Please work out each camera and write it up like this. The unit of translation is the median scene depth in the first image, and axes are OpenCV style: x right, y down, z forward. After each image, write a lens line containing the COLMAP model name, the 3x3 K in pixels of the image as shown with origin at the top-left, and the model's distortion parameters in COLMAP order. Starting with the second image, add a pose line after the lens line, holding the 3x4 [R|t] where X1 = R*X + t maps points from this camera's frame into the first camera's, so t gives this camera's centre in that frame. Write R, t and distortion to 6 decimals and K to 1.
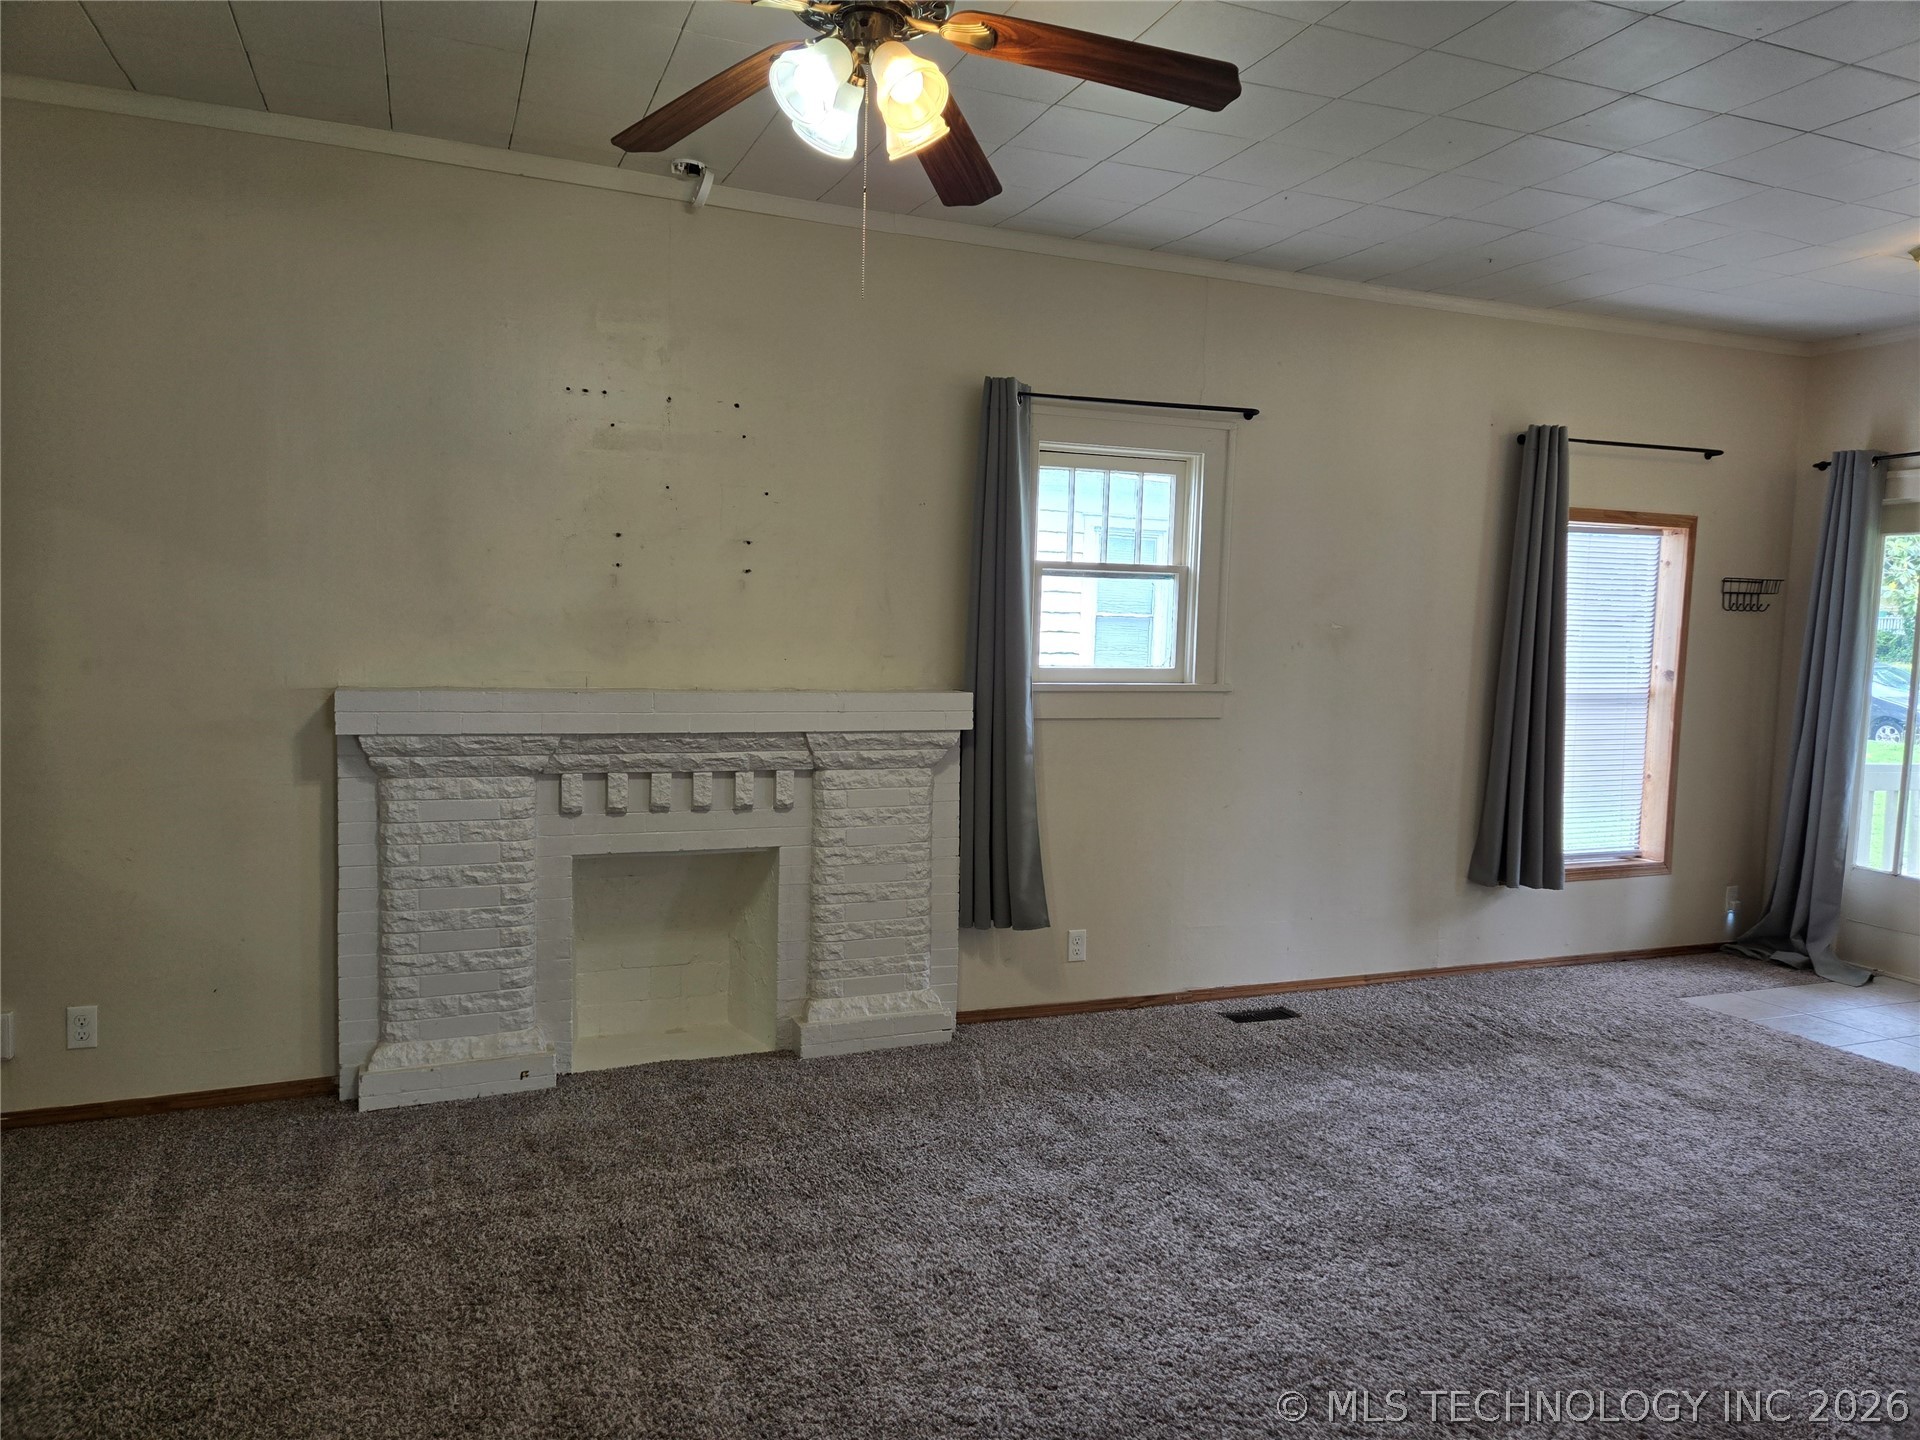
lens RADIAL K [[1283.0, 0, 947.4], [0, 1283.0, 727.8], [0, 0, 1]] dist [0.069299, -0.049007]
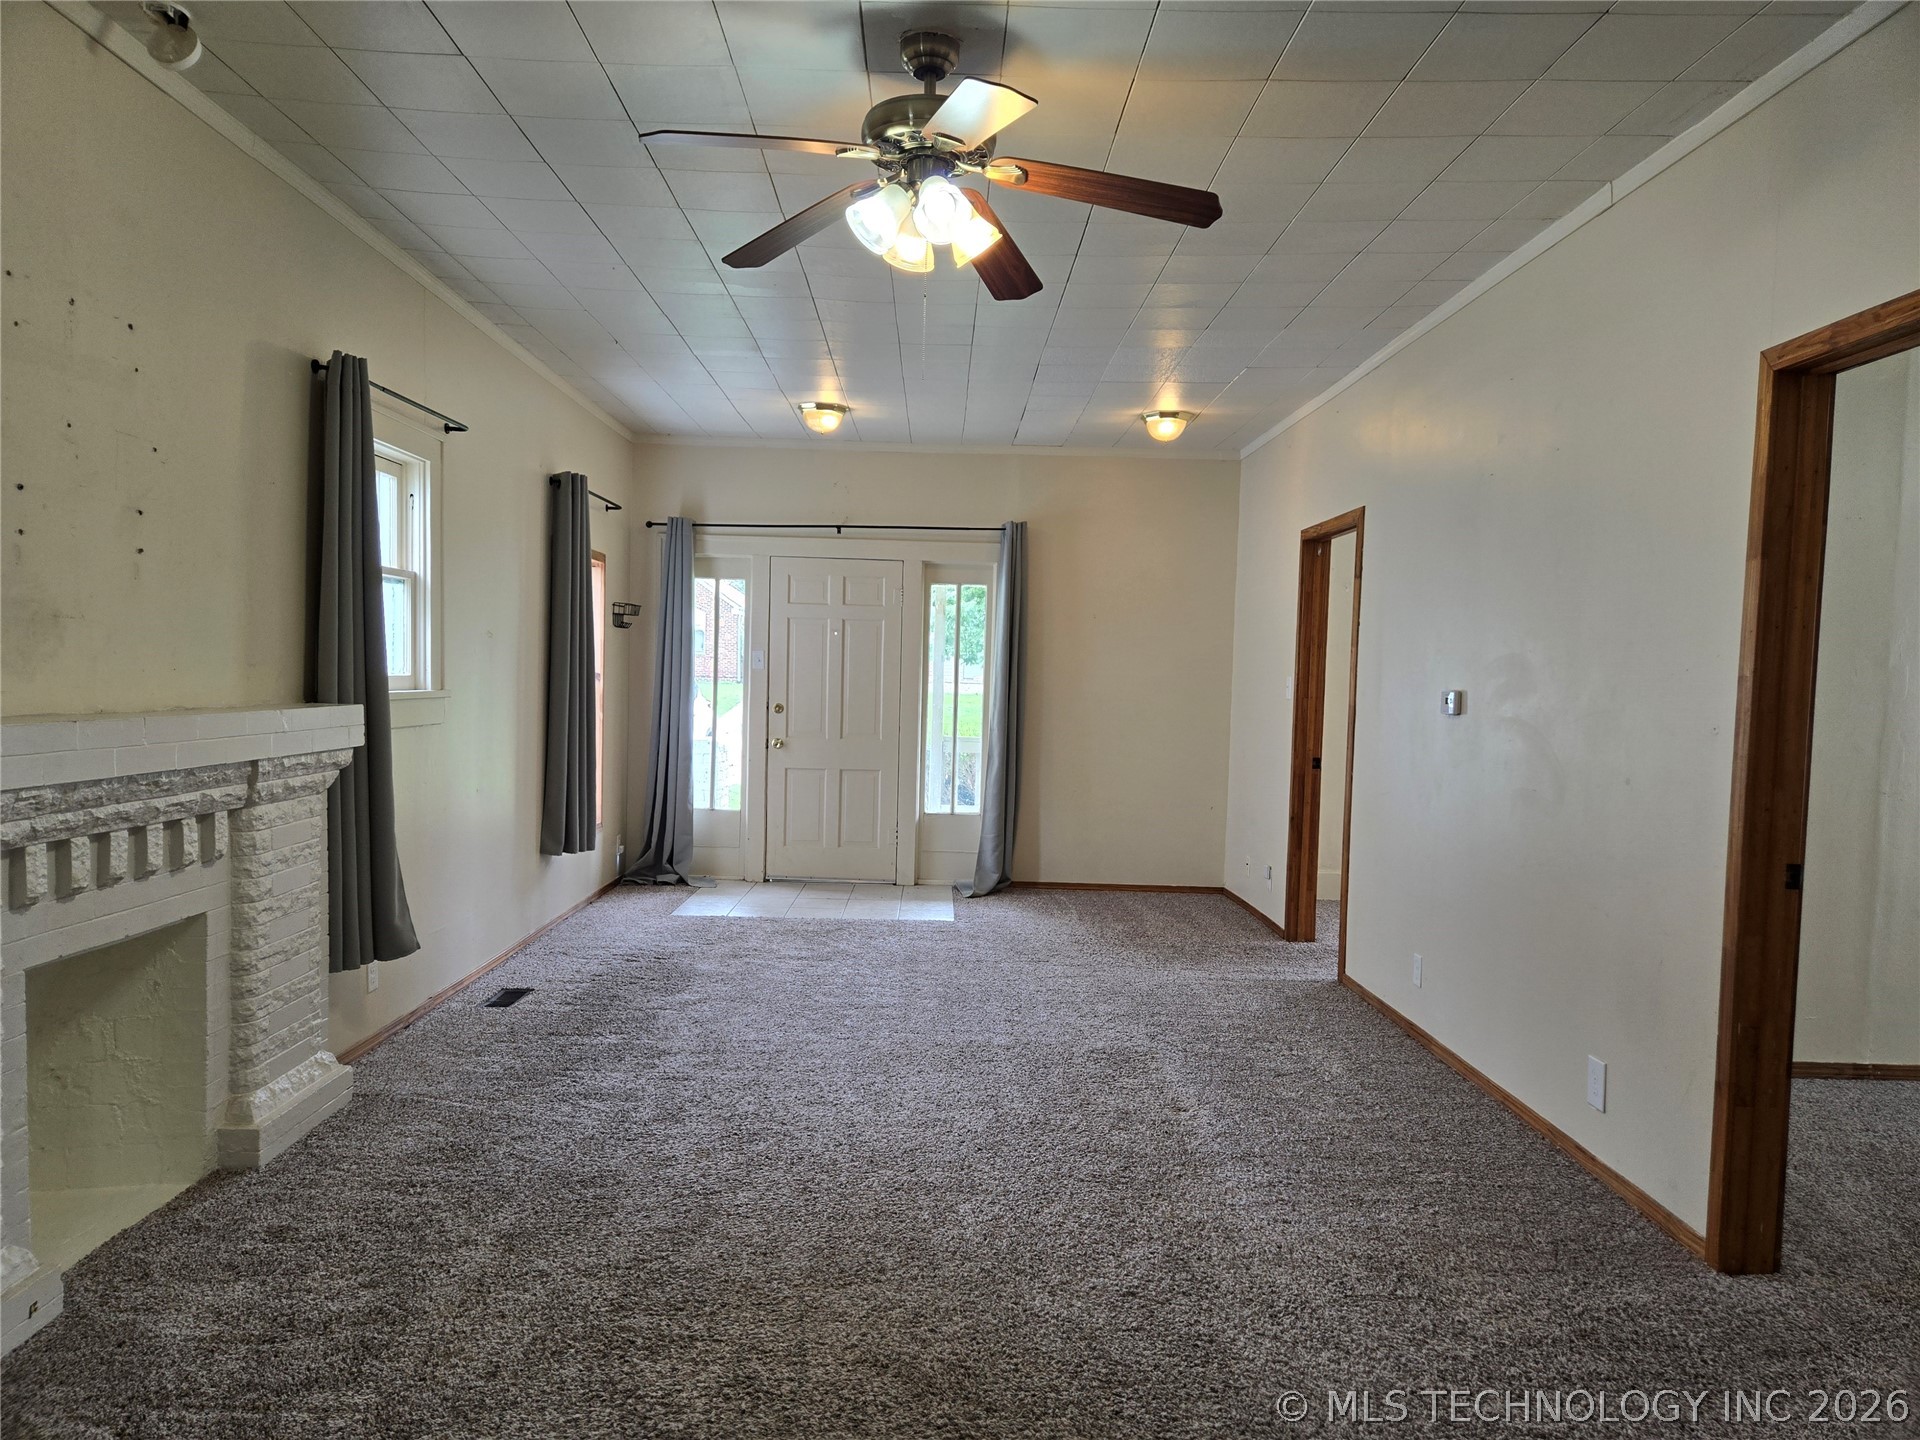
lens RADIAL K [[1283.0, 0, 970.0], [0, 1283.0, 728.4], [0, 0, 1]] dist [0.069299, -0.049007]
pose [[0.350221, -0.053780, 0.935122, -0.696413], [0.055913, 0.997770, 0.036443, -0.020163], [-0.934997, 0.039523, 0.352447, 0.288217]]
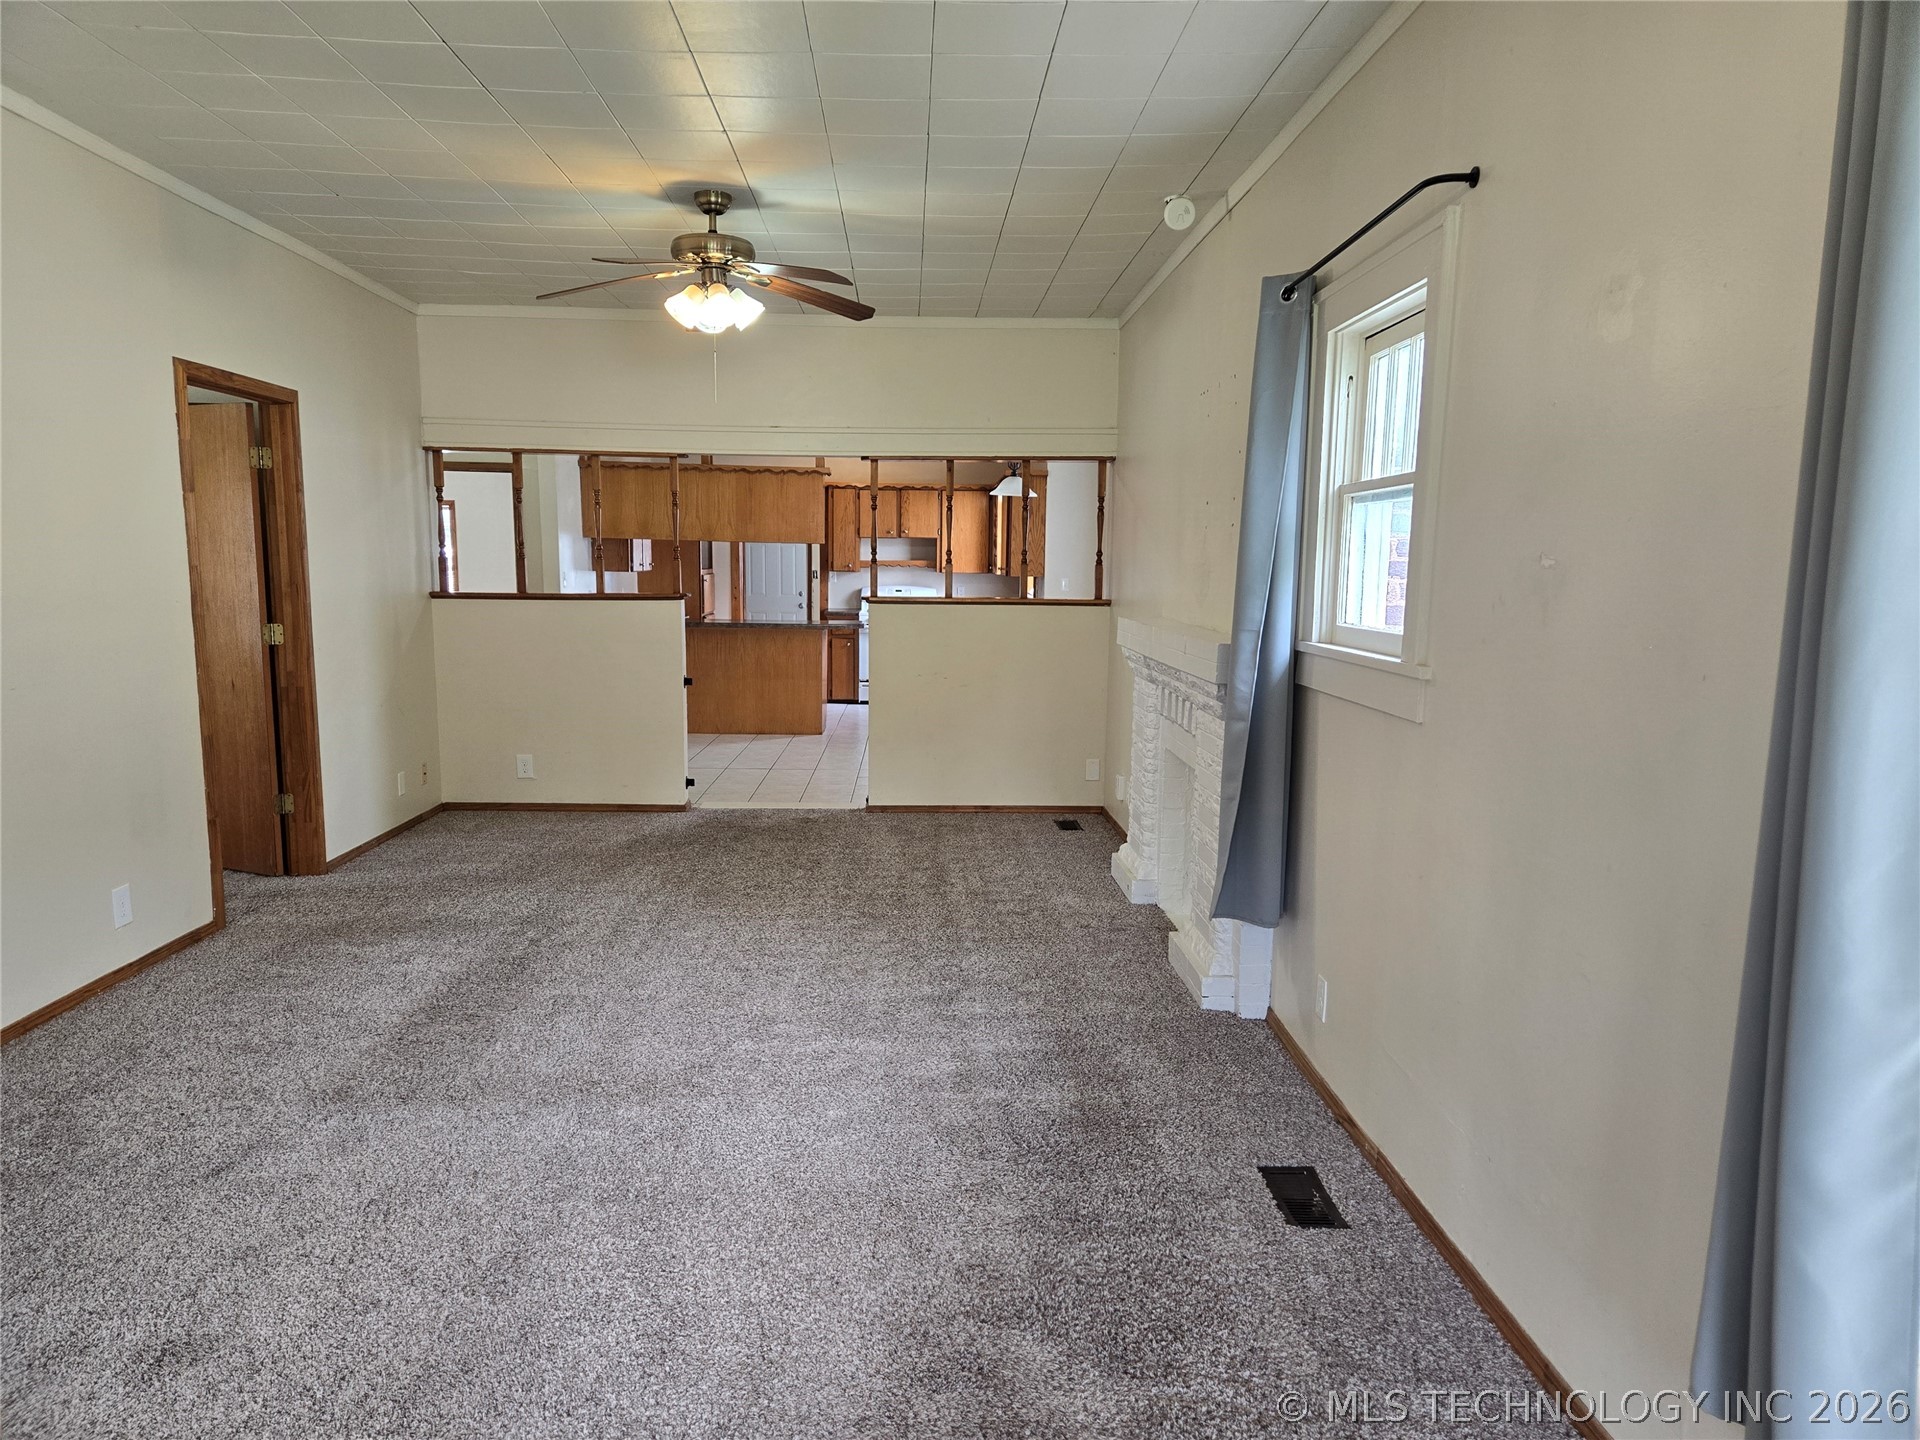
lens RADIAL K [[1283.0, 0, 950.5], [0, 1283.0, 736.8], [0, 0, 1]] dist [0.069299, -0.049007]
pose [[-0.344134, 0.100448, -0.933532, 0.975464], [-0.096812, 0.985165, 0.141692, -0.075214], [0.933916, 0.139138, -0.329304, 1.156405]]
